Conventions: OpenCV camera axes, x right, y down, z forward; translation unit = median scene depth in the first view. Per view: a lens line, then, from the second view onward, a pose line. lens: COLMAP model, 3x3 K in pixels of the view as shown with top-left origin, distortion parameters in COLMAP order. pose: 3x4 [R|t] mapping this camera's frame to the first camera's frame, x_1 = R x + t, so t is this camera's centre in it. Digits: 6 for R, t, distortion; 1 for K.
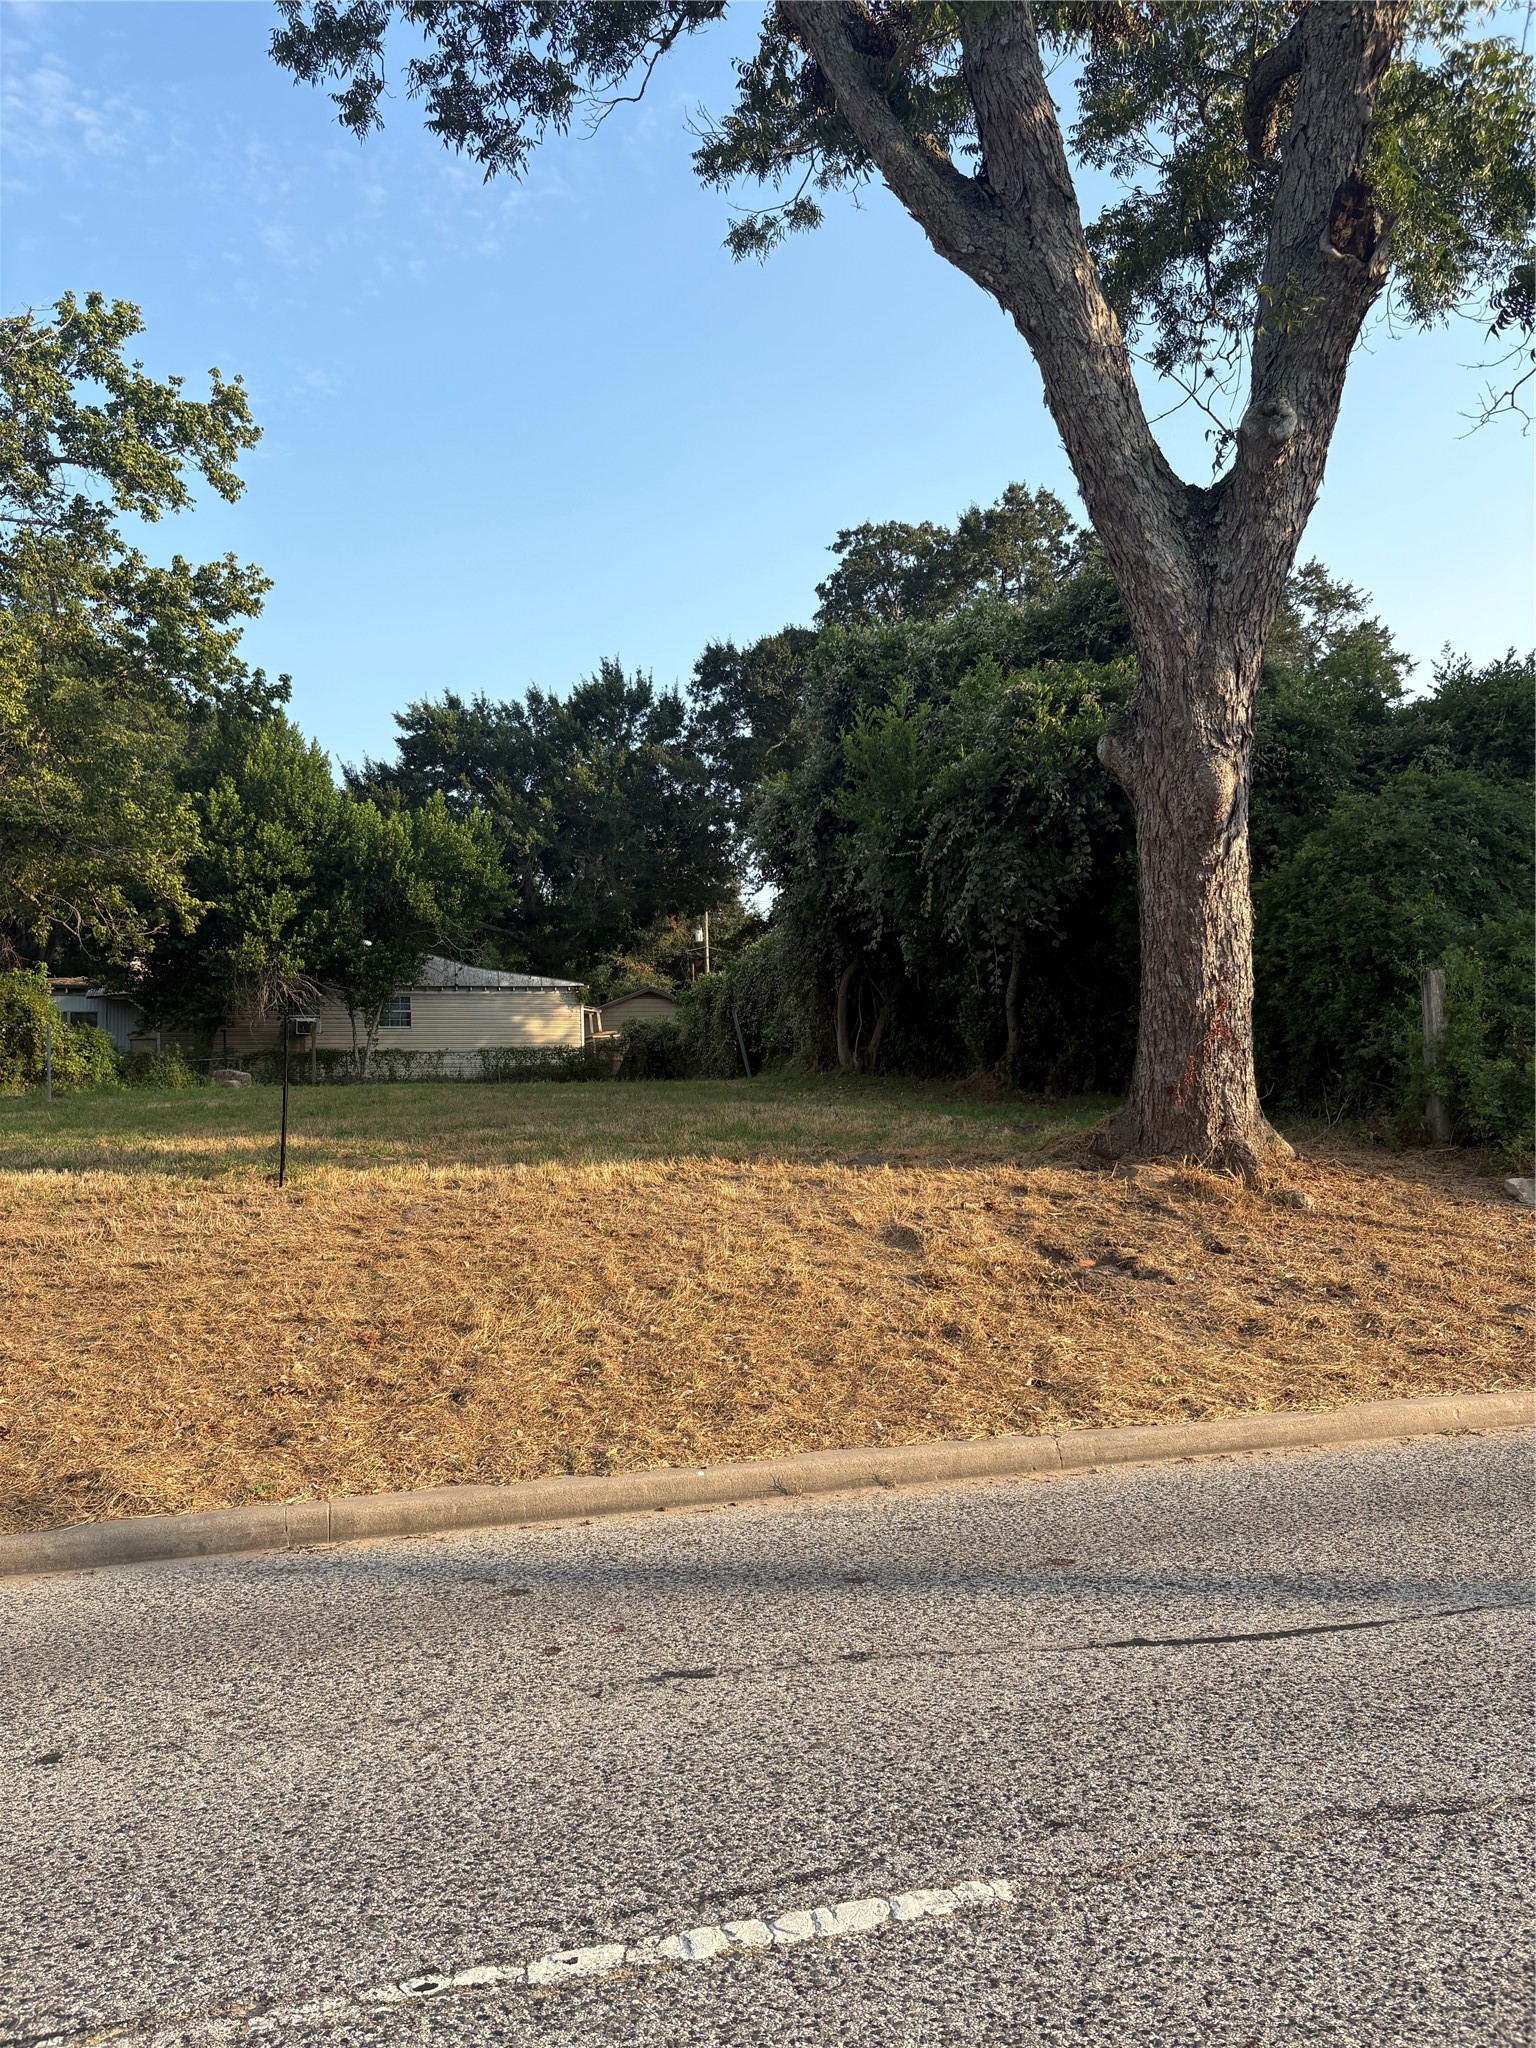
lens RADIAL K [[1545.3, 0, 822.0], [0, 1545.3, 1052.5], [0, 0, 1]] dist [0.037412, -0.048265]
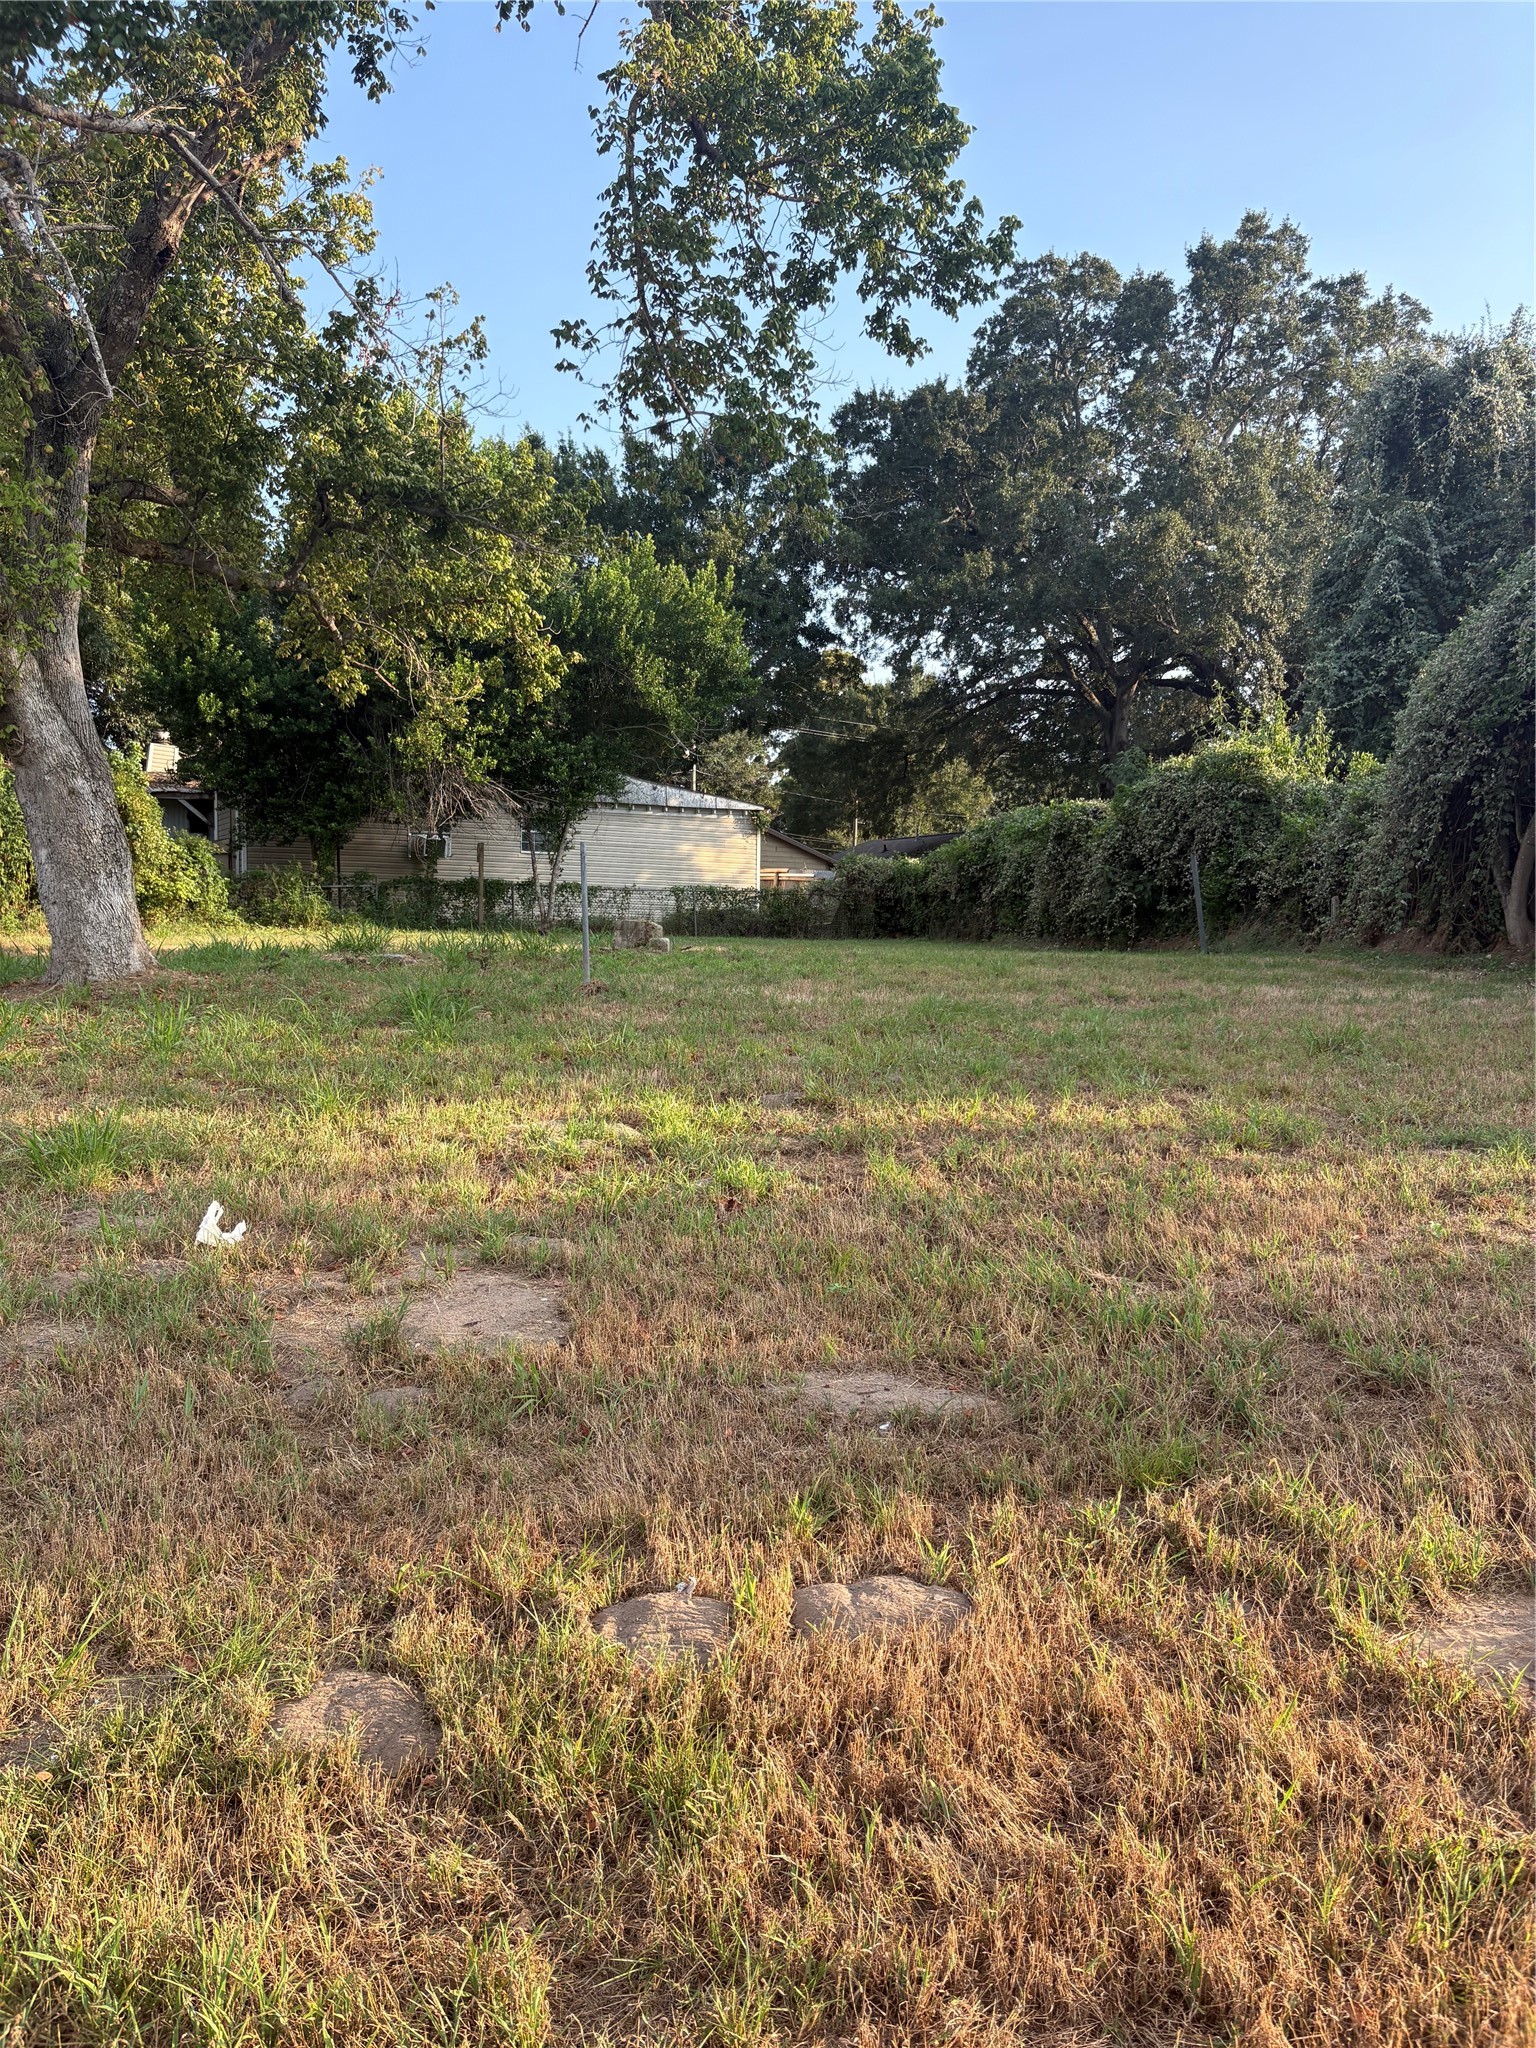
lens RADIAL K [[1545.3, 0, 789.7], [0, 1545.3, 1029.1], [0, 0, 1]] dist [0.037412, -0.048265]
pose [[0.994546, 0.036563, 0.097681, -0.236935], [-0.045412, 0.994909, 0.089964, -0.003886], [-0.093894, -0.093909, 0.991143, 0.226794]]
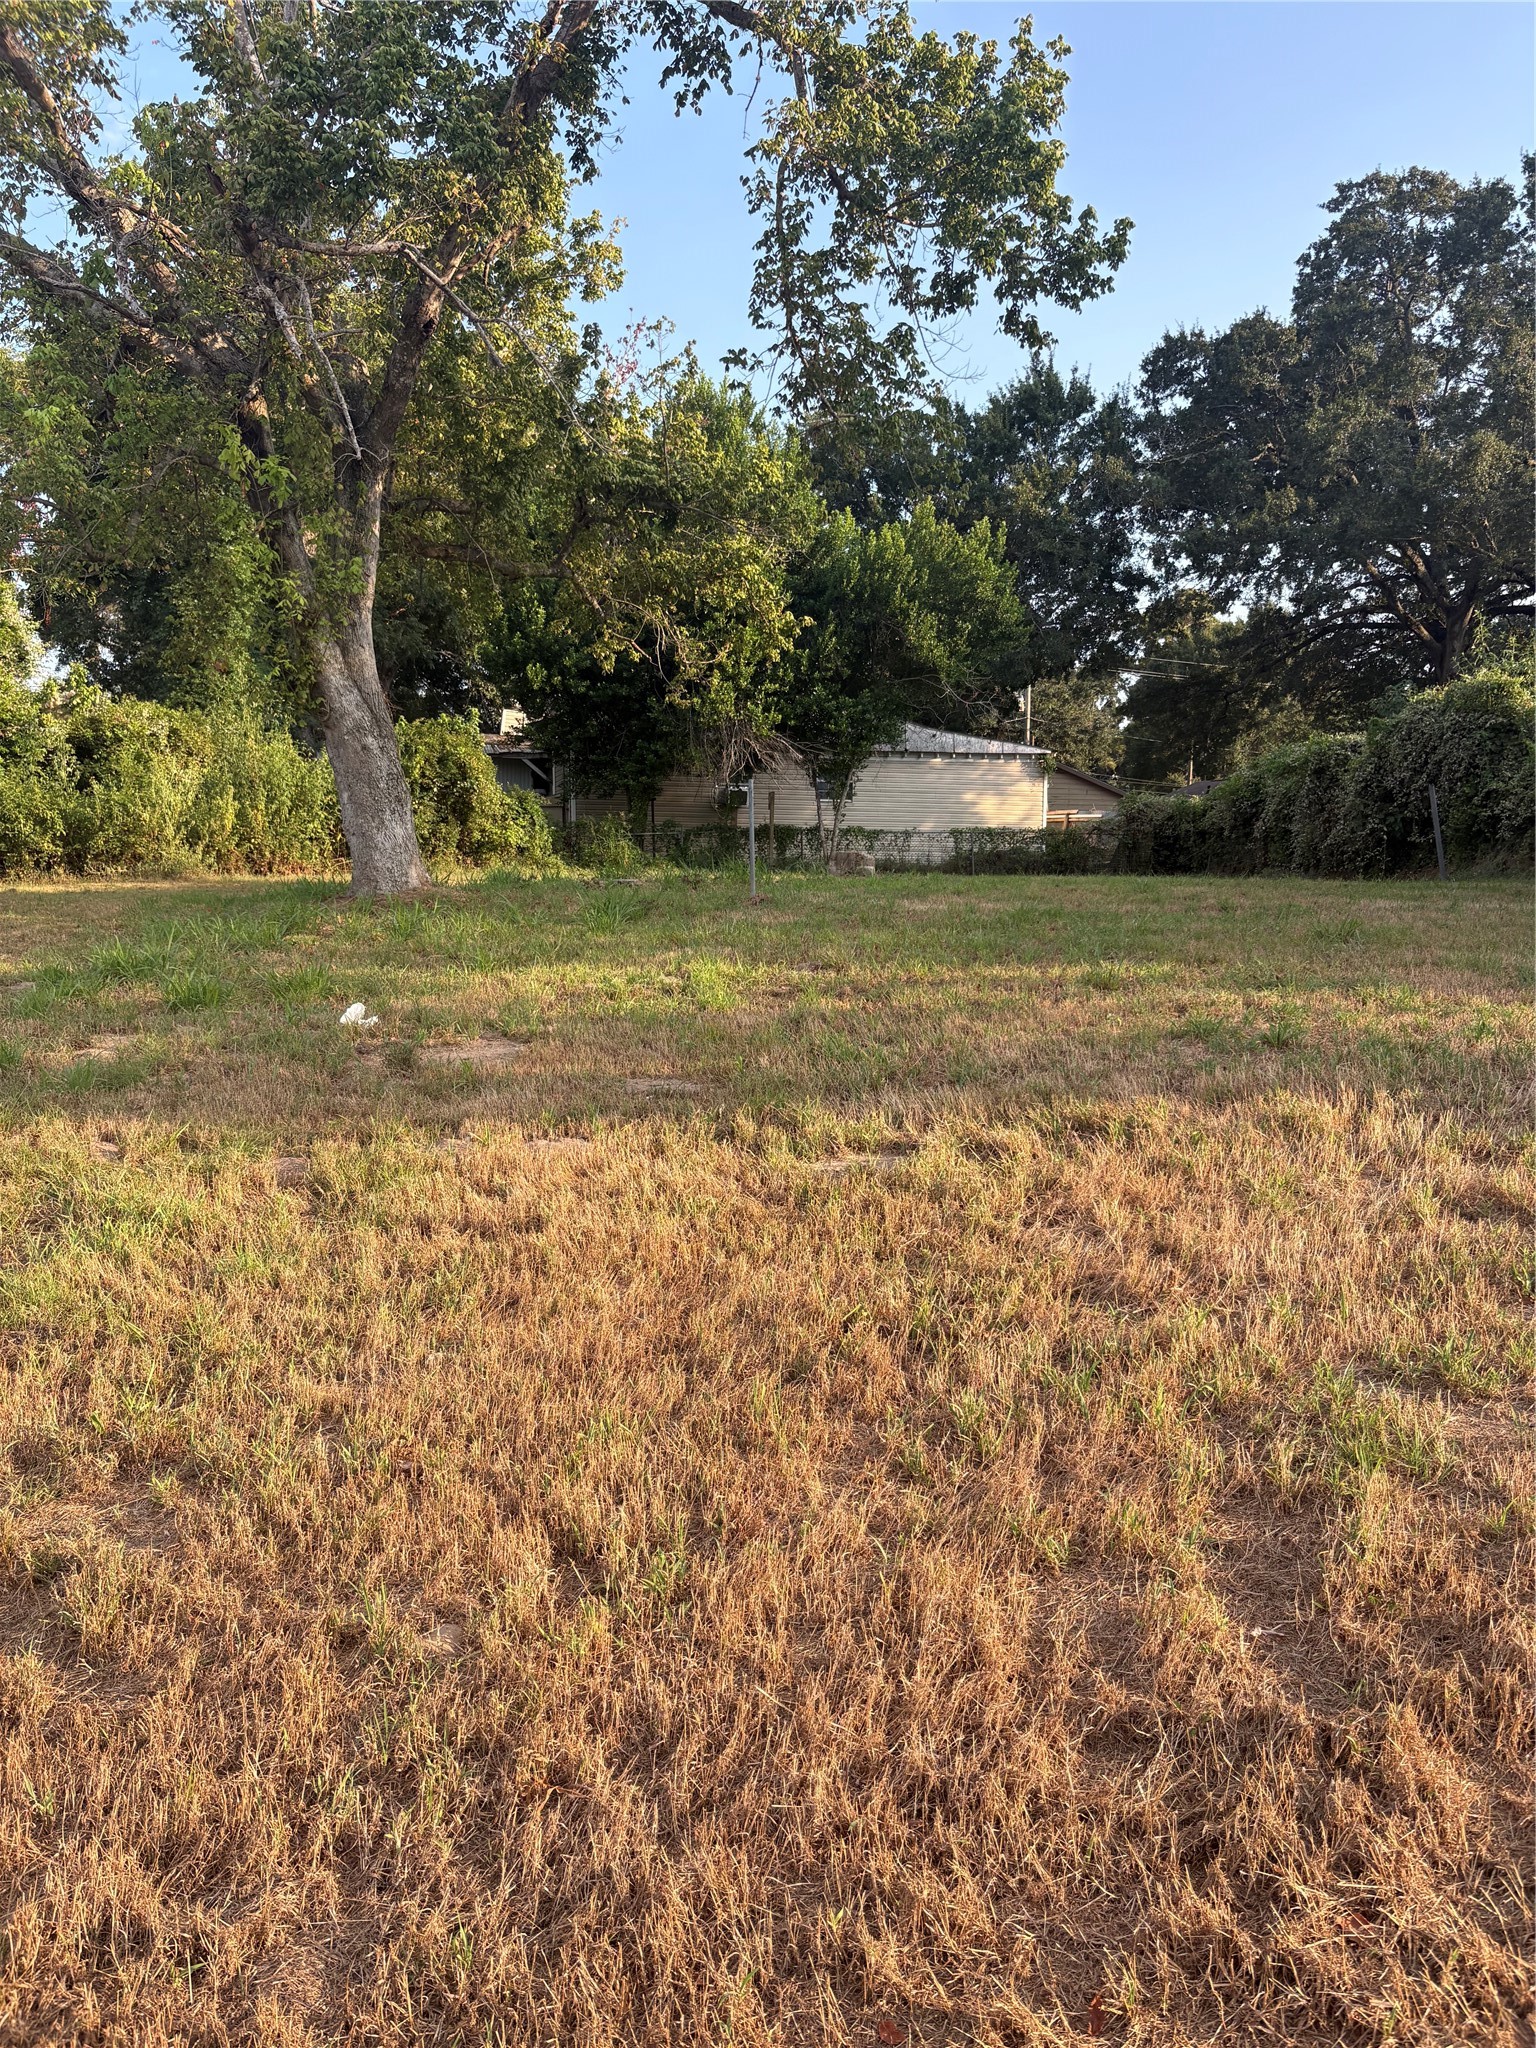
lens RADIAL K [[1545.3, 0, 793.7], [0, 1545.3, 1022.8], [0, 0, 1]] dist [0.037412, -0.048265]
pose [[0.990341, 0.047377, -0.130305, -0.193735], [-0.030989, 0.991669, 0.125028, -0.000470], [0.135143, -0.119782, 0.983559, 0.173181]]
